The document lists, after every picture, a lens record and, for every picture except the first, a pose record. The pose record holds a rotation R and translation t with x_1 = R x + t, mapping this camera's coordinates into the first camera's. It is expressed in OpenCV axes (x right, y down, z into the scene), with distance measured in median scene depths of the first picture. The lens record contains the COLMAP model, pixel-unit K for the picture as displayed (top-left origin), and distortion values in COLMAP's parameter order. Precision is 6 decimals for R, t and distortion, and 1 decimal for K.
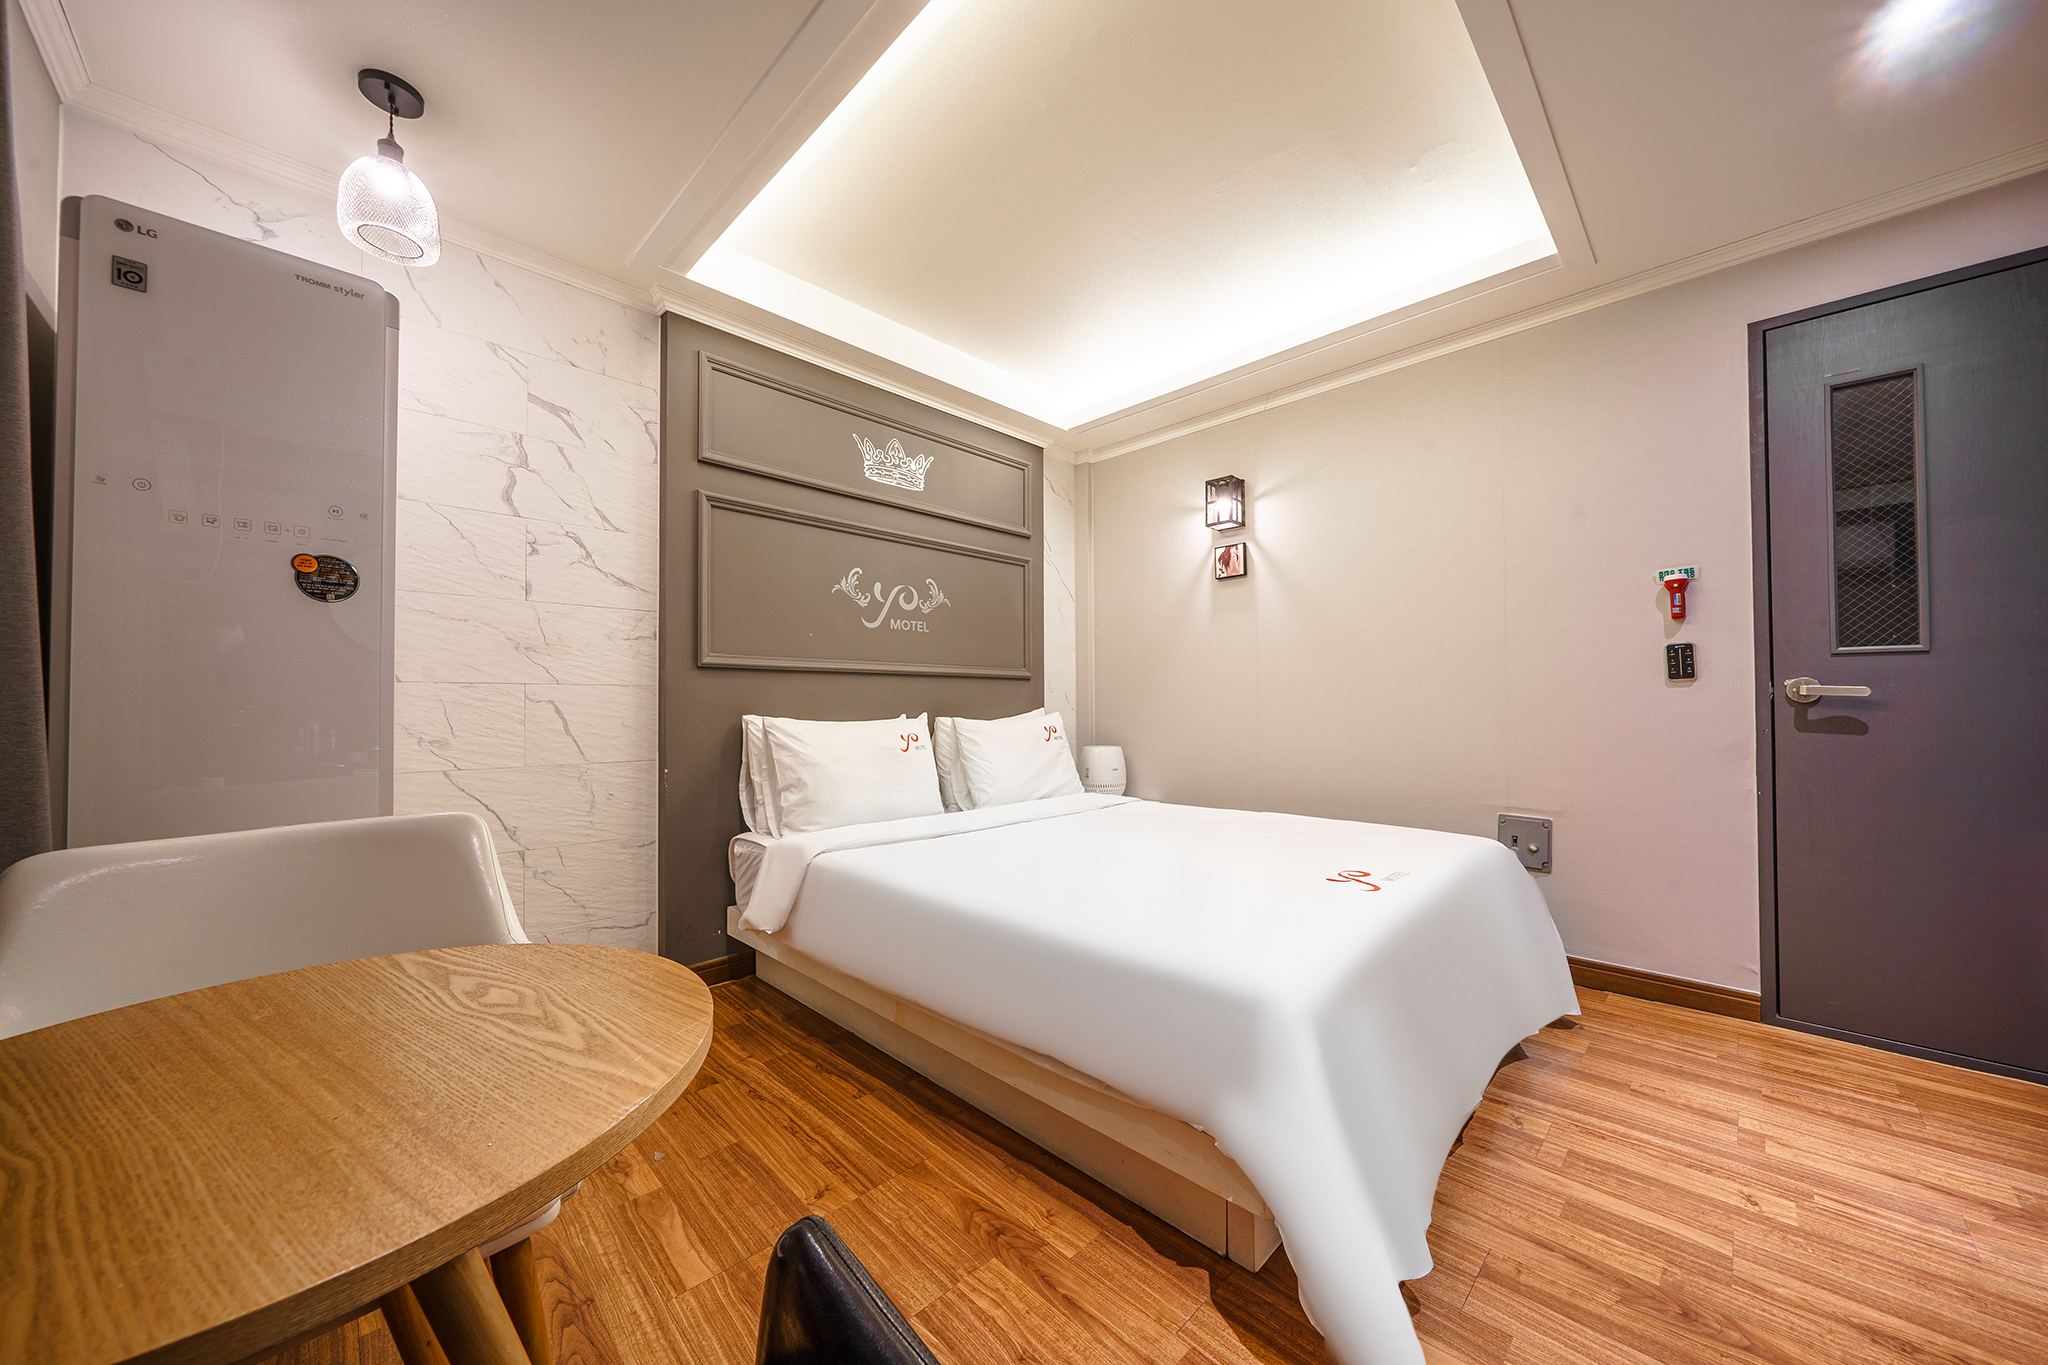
lens RADIAL K [[704.2, 0, 1025.5], [0, 704.2, 696.9], [0, 0, 1]] dist [-0.006697, -0.000065]
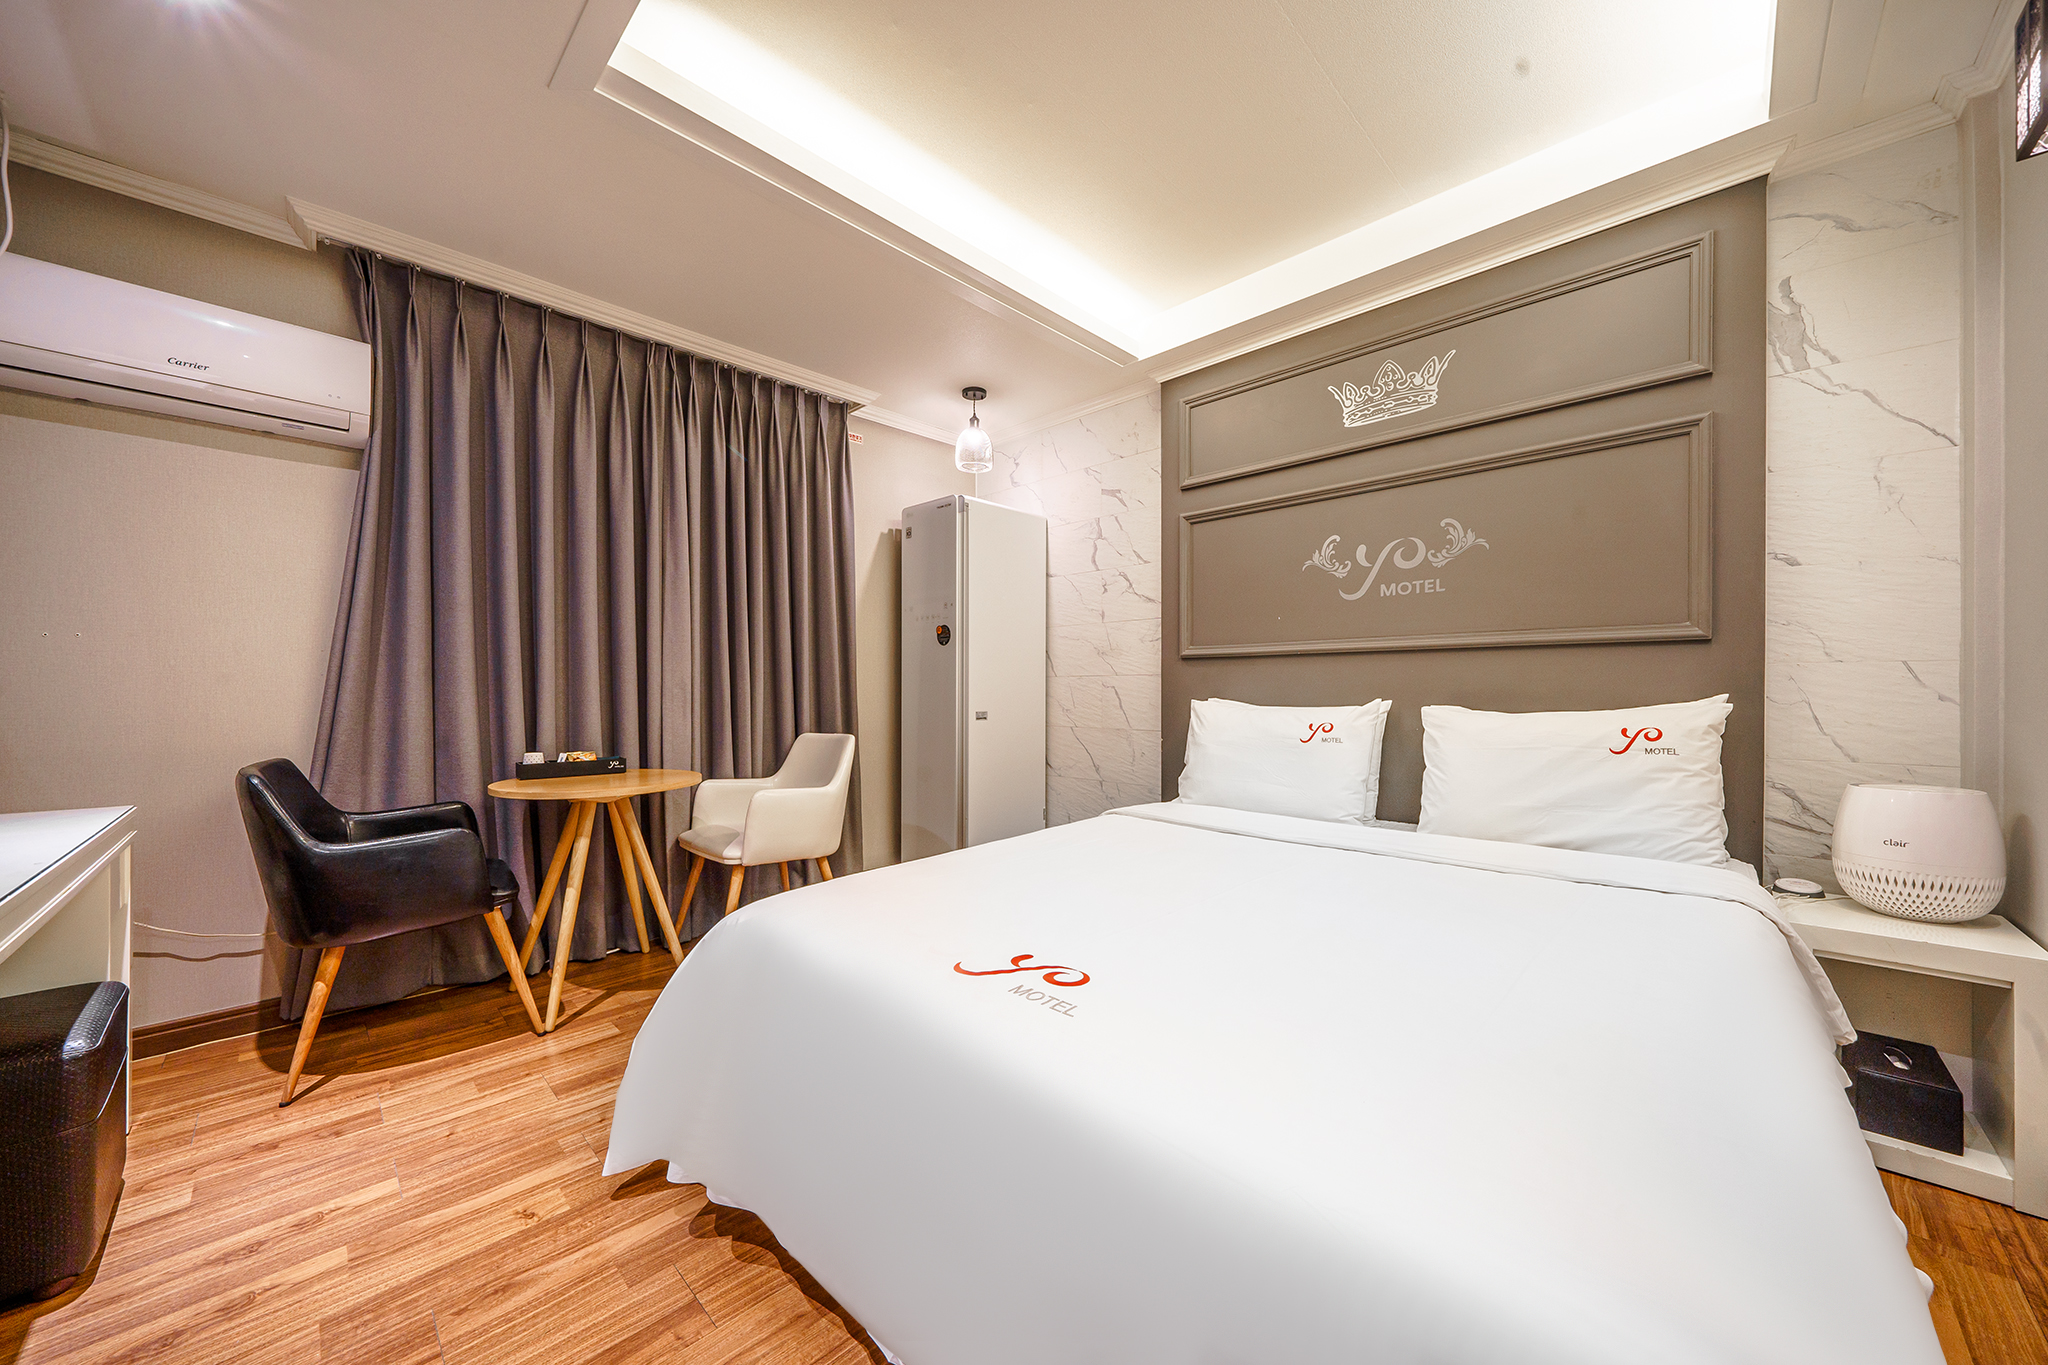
lens RADIAL K [[717.9, 0, 1031.2], [0, 717.9, 690.4], [0, 0, 1]] dist [-0.001535, -0.000203]
pose [[0.034273, 0.006810, -0.999389, 0.674035], [0.018120, 0.999808, 0.007435, -0.000455], [0.999248, -0.018363, 0.034143, 0.593065]]
